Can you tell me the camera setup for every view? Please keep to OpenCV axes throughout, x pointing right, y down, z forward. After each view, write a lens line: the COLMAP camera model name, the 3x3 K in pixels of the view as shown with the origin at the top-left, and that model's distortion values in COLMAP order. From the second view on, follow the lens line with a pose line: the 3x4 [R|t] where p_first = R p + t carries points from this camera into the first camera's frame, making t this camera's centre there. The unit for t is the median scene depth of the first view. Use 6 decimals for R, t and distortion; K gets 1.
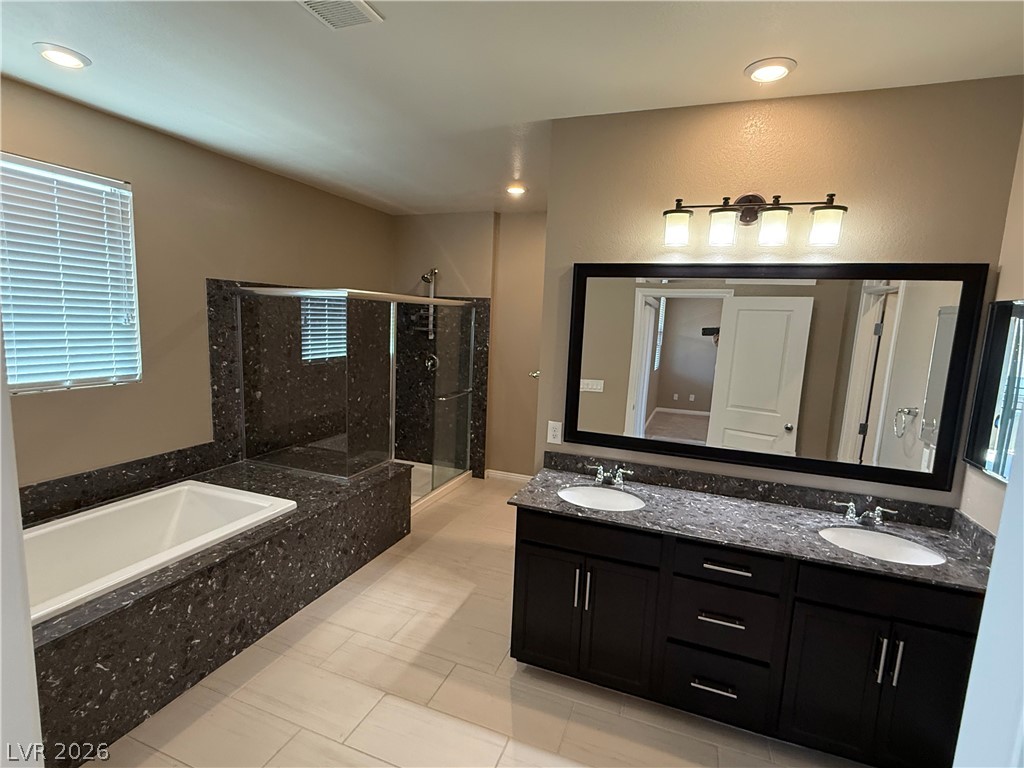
lens RADIAL K [[495.0, 0, 511.5], [0, 495.0, 385.5], [0, 0, 1]] dist [0.003232, -0.000674]
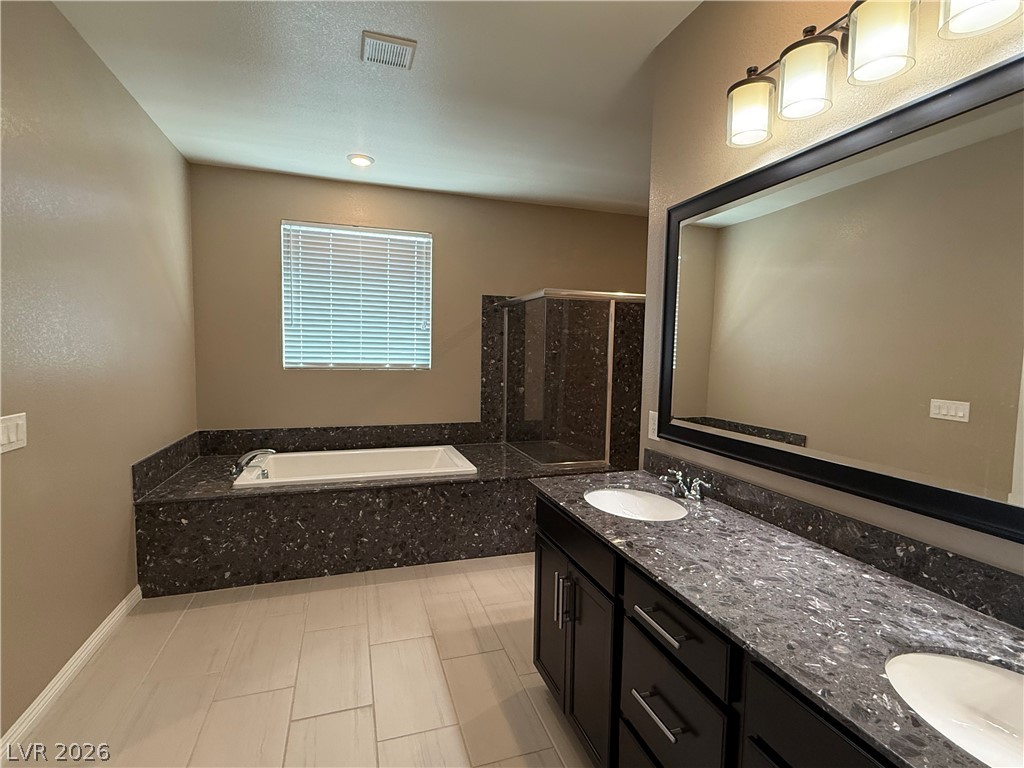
lens RADIAL K [[495.0, 0, 512.8], [0, 495.0, 384.0], [0, 0, 1]] dist [0.003232, -0.000674]
pose [[0.632544, 0.023152, -0.774178, 0.591126], [-0.095909, 0.994201, -0.048632, 0.094891], [0.768563, 0.105013, 0.631096, 0.341725]]
